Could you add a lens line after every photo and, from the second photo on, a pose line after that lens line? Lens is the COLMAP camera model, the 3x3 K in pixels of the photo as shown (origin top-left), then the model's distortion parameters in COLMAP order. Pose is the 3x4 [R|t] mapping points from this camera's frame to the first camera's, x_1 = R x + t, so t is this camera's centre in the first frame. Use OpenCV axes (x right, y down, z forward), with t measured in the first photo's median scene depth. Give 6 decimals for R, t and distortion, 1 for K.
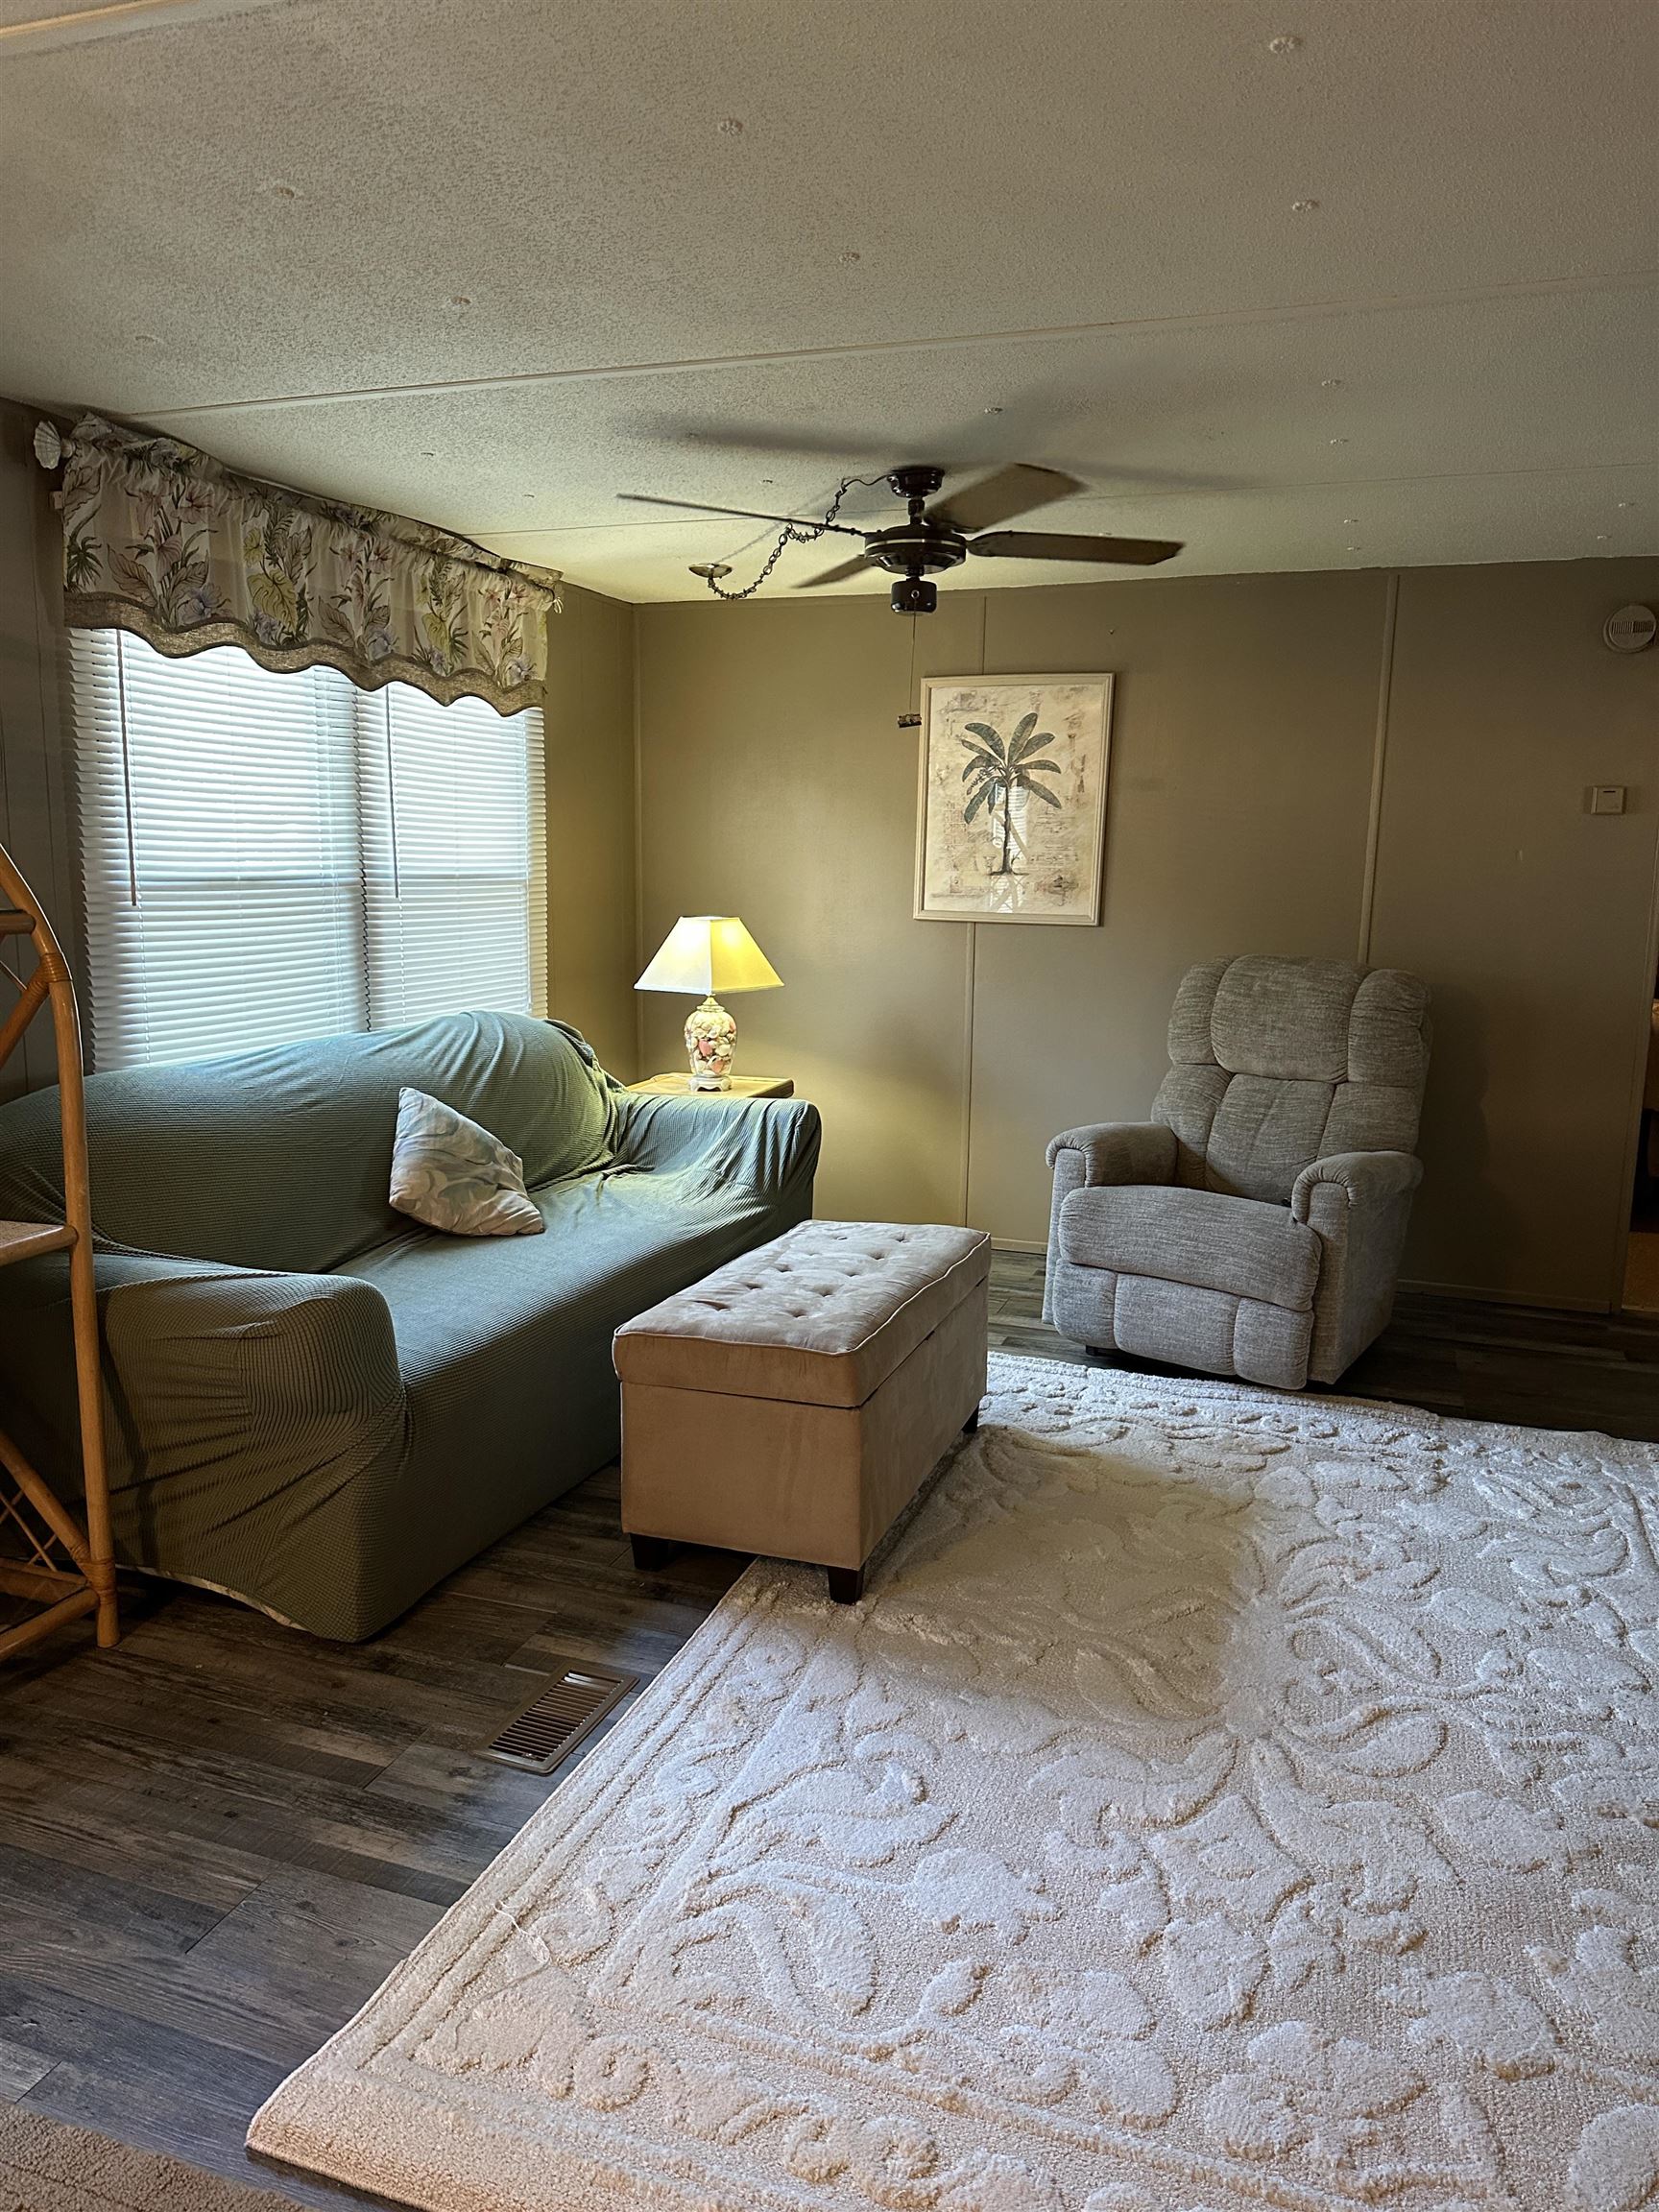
lens RADIAL K [[1524.2, 0, 832.6], [0, 1524.2, 1105.8], [0, 0, 1]] dist [0.019959, -0.053171]
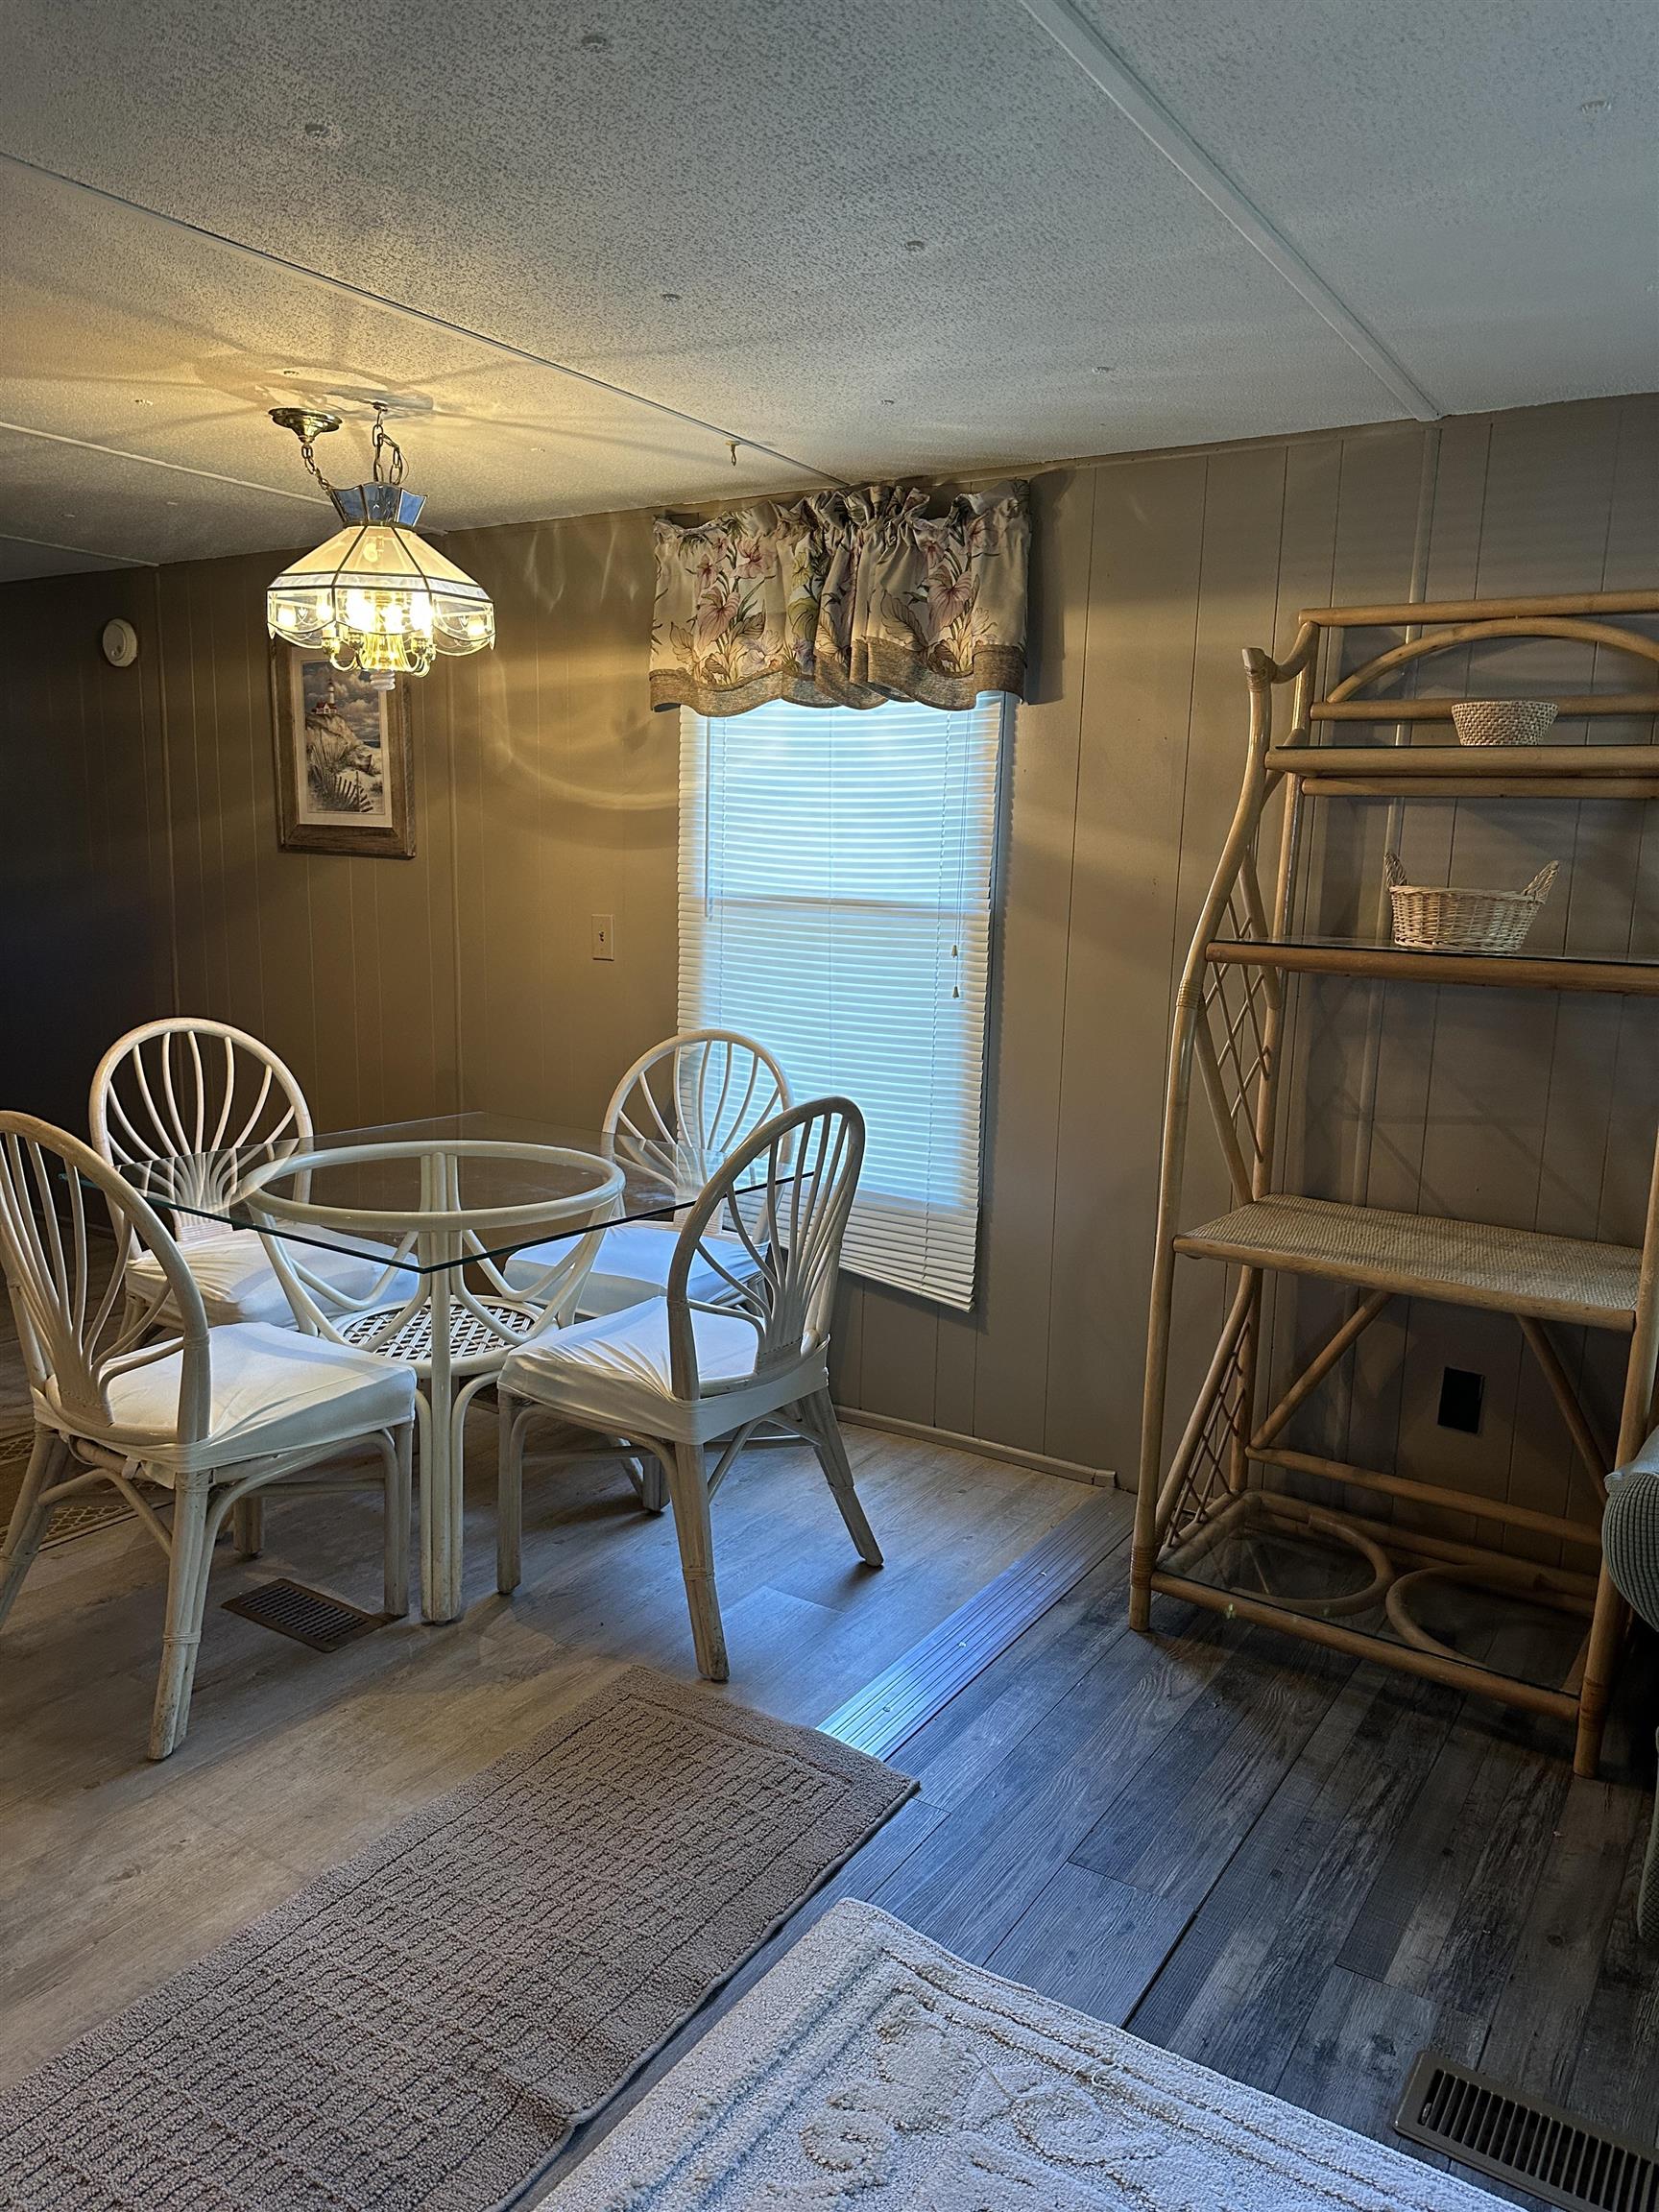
lens RADIAL K [[1524.2, 0, 834.7], [0, 1524.2, 1105.9], [0, 0, 1]] dist [0.019959, -0.053171]
pose [[-0.240678, 0.132503, -0.961518, 0.524245], [-0.187641, 0.965598, 0.180033, -0.128044], [0.952295, 0.223750, -0.207535, 0.781578]]
